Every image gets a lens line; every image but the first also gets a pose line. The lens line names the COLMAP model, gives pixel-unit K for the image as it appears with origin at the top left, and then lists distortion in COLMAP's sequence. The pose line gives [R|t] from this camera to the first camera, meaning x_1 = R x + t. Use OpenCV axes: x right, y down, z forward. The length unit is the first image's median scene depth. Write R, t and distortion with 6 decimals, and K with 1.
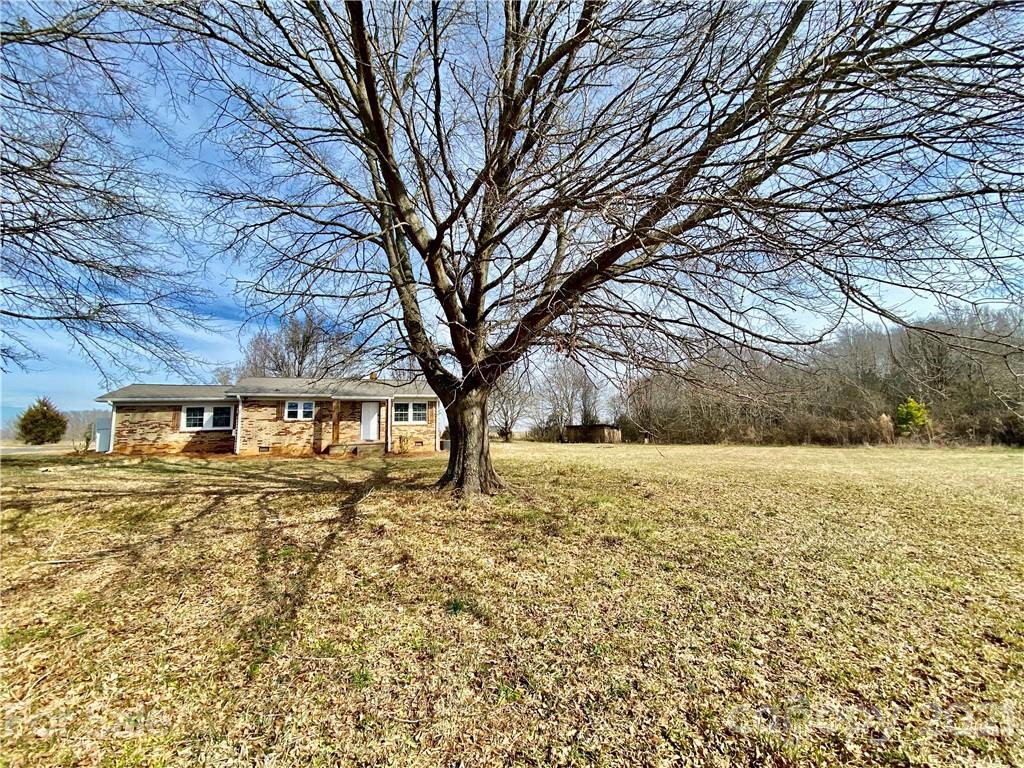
lens RADIAL K [[408.7, 0, 515.8], [0, 408.7, 390.3], [0, 0, 1]] dist [-0.016548, -0.000744]
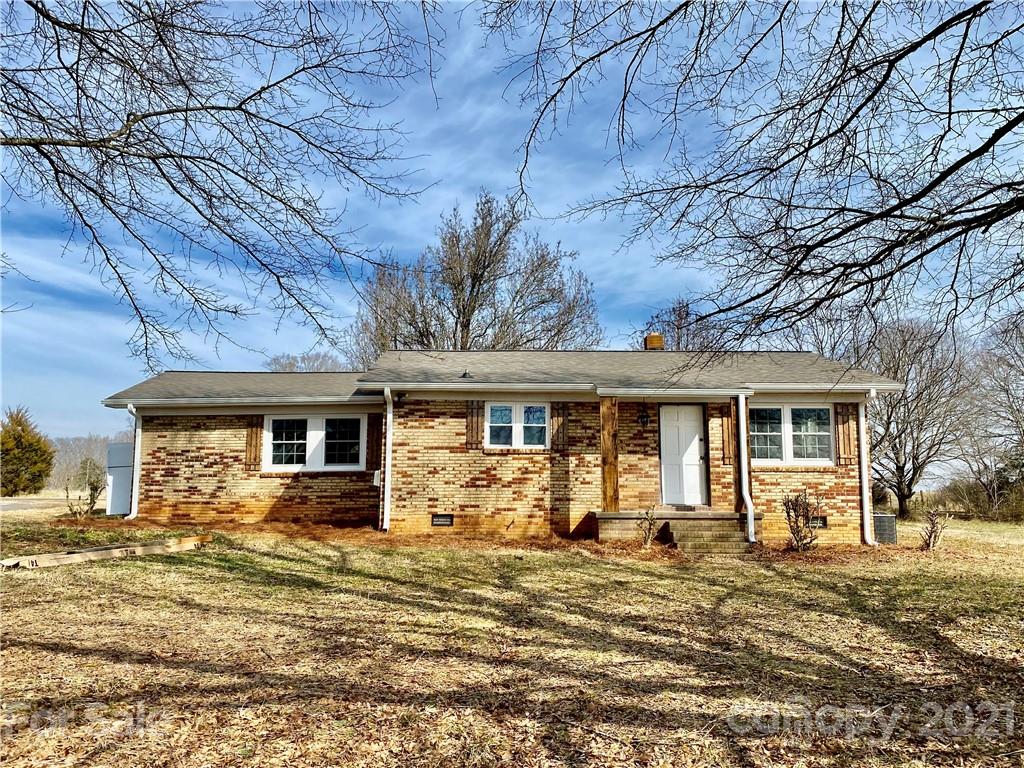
lens RADIAL K [[871.2, 0, 511.1], [0, 871.2, 384.2], [0, 0, 1]] dist [0.073813, -0.000419]
pose [[0.933835, -0.016634, -0.357317, -0.231375], [0.011054, 0.999783, -0.017655, 0.024052], [0.357533, 0.012537, 0.933816, 0.199723]]
